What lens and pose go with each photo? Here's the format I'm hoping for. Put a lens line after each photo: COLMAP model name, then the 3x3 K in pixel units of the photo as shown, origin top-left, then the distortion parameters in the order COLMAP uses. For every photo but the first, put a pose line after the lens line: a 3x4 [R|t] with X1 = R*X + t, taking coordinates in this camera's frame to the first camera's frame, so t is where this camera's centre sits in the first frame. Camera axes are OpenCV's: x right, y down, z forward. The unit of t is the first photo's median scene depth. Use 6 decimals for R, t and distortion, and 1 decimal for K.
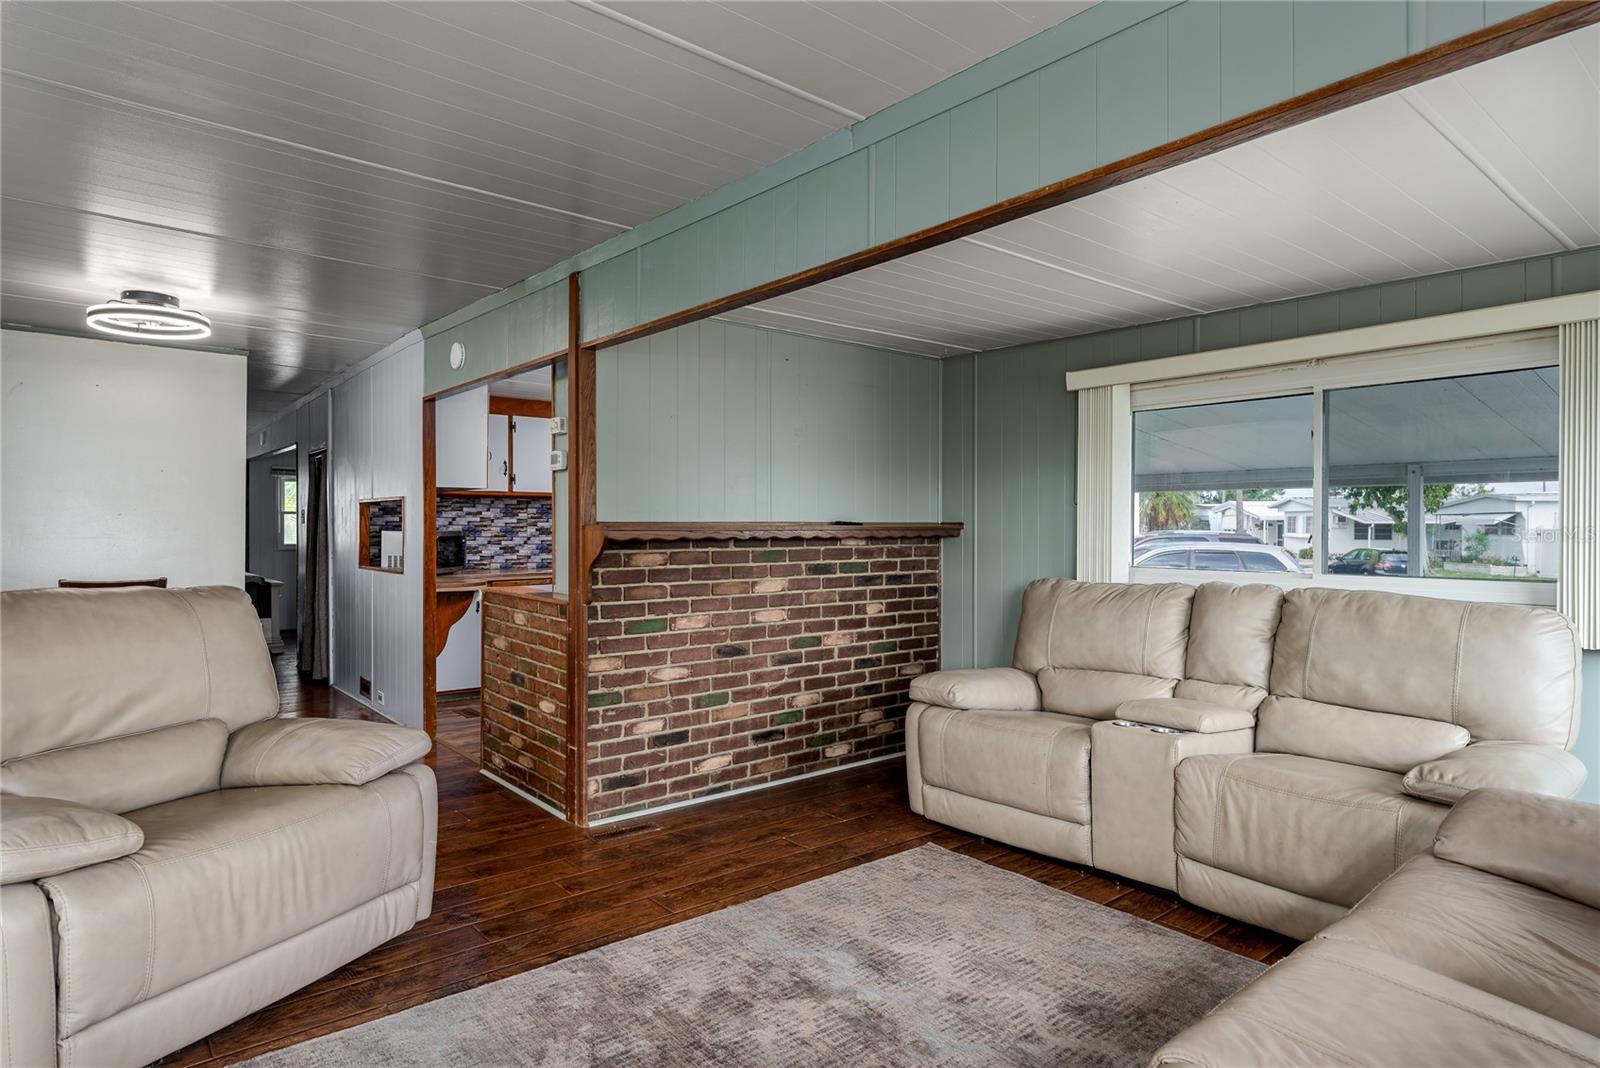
lens RADIAL K [[907.6, 0, 800.4], [0, 907.6, 533.8], [0, 0, 1]] dist [-0.002829, -0.000388]
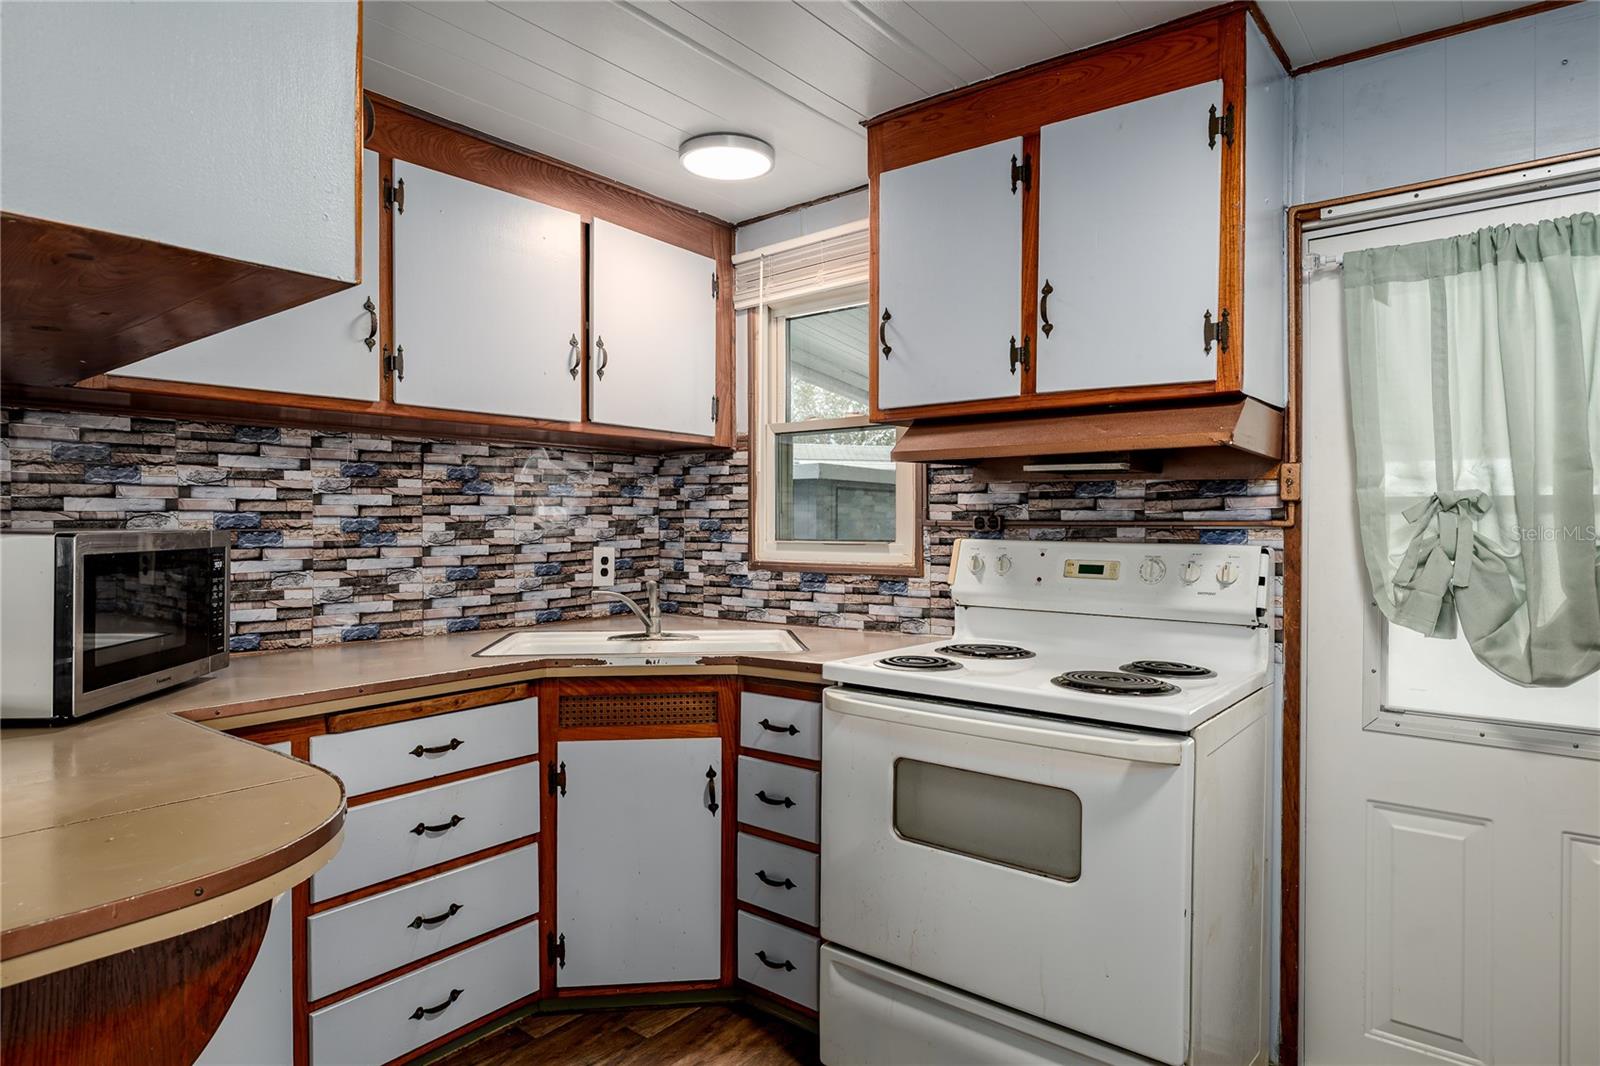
lens RADIAL K [[907.6, 0, 799.9], [0, 907.6, 527.1], [0, 0, 1]] dist [-0.002829, -0.000388]
pose [[0.979705, -0.002535, 0.200428, -0.235038], [0.003019, 0.999993, -0.002108, -0.002888], [-0.200422, 0.002670, 0.979706, 0.645290]]
